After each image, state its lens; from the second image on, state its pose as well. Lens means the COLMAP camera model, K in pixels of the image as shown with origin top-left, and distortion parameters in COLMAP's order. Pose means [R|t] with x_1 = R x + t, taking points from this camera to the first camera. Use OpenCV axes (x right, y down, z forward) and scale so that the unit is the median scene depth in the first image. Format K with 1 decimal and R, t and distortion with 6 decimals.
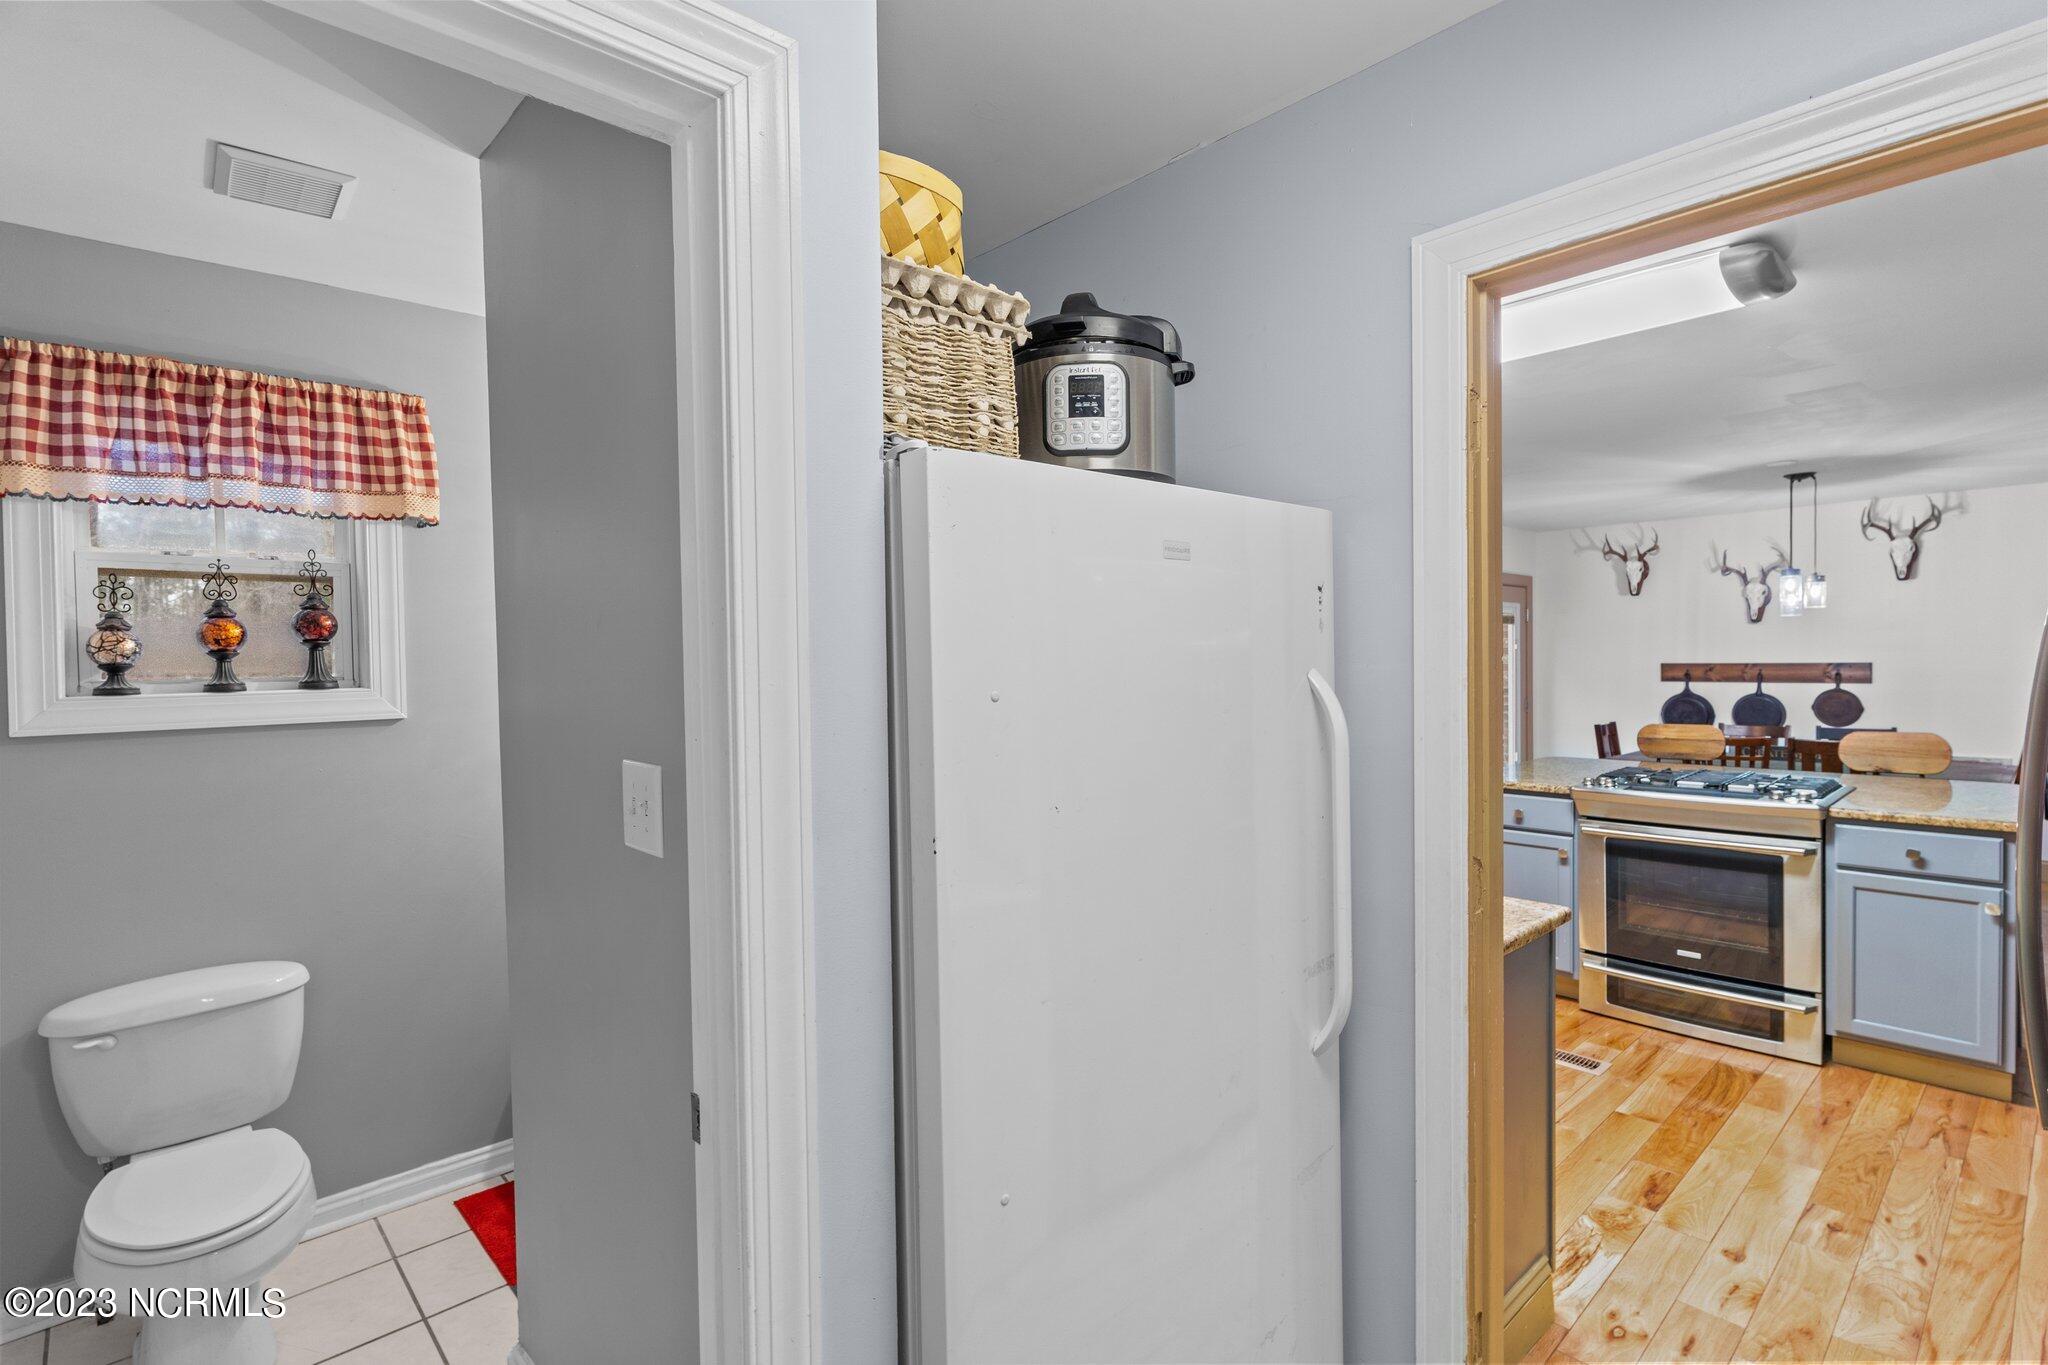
lens RADIAL K [[968.6, 0, 1024.0], [0, 968.6, 682.5], [0, 0, 1]] dist [0.000749, -0.000446]
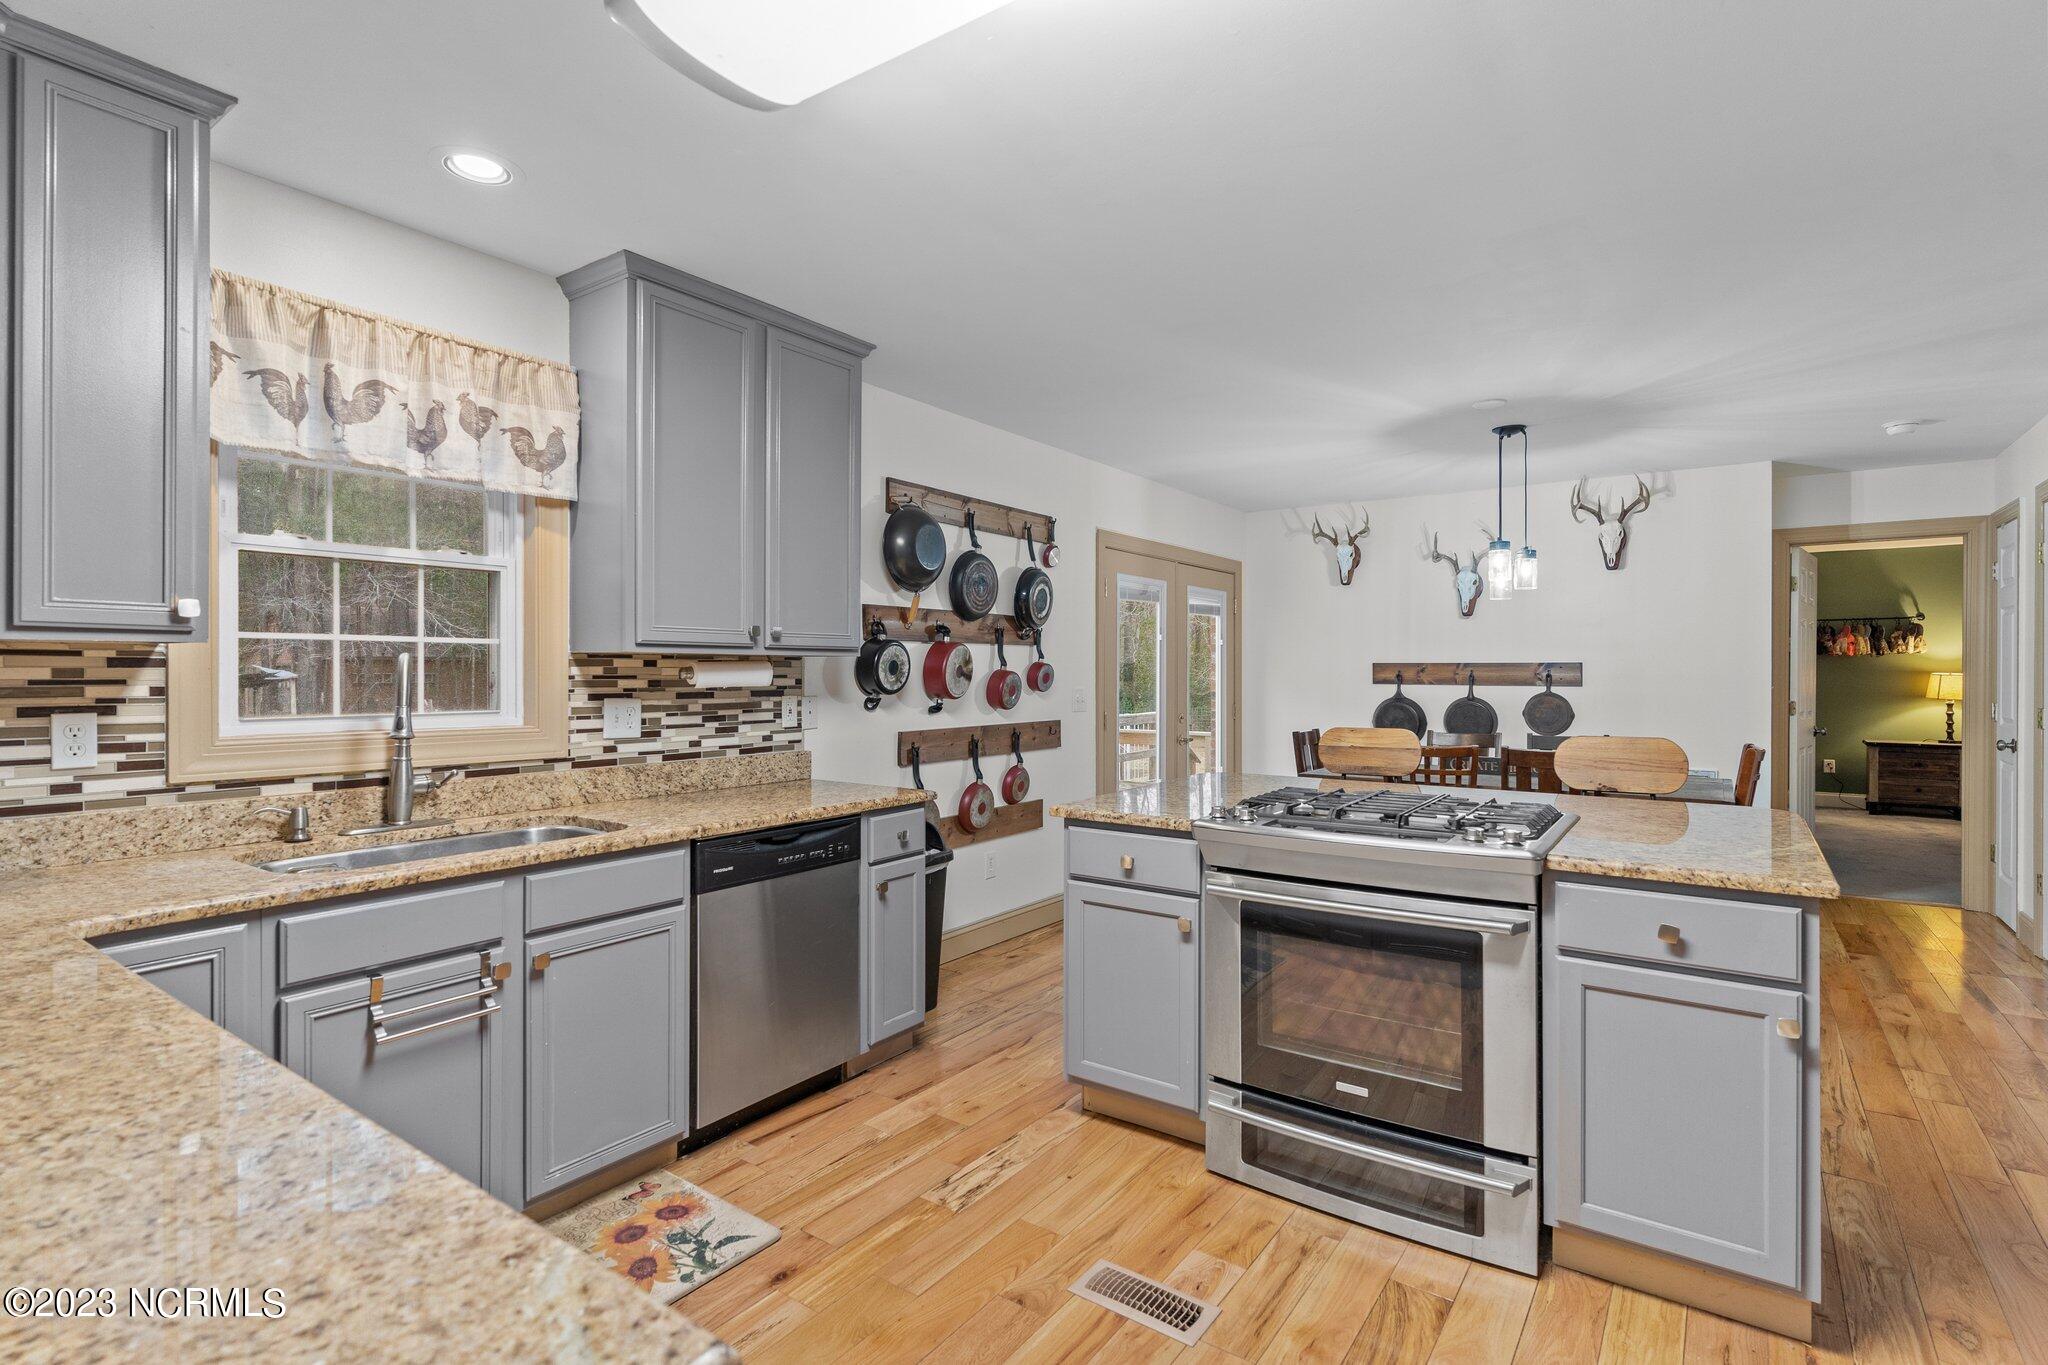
lens RADIAL K [[970.7, 0, 1027.9], [0, 970.7, 673.7], [0, 0, 1]] dist [-0.000151, 0.000570]
pose [[0.977820, 0.014832, 0.208921, 0.319881], [-0.009785, 0.999635, -0.025171, 0.027729], [-0.209219, 0.022569, 0.977608, 0.392197]]
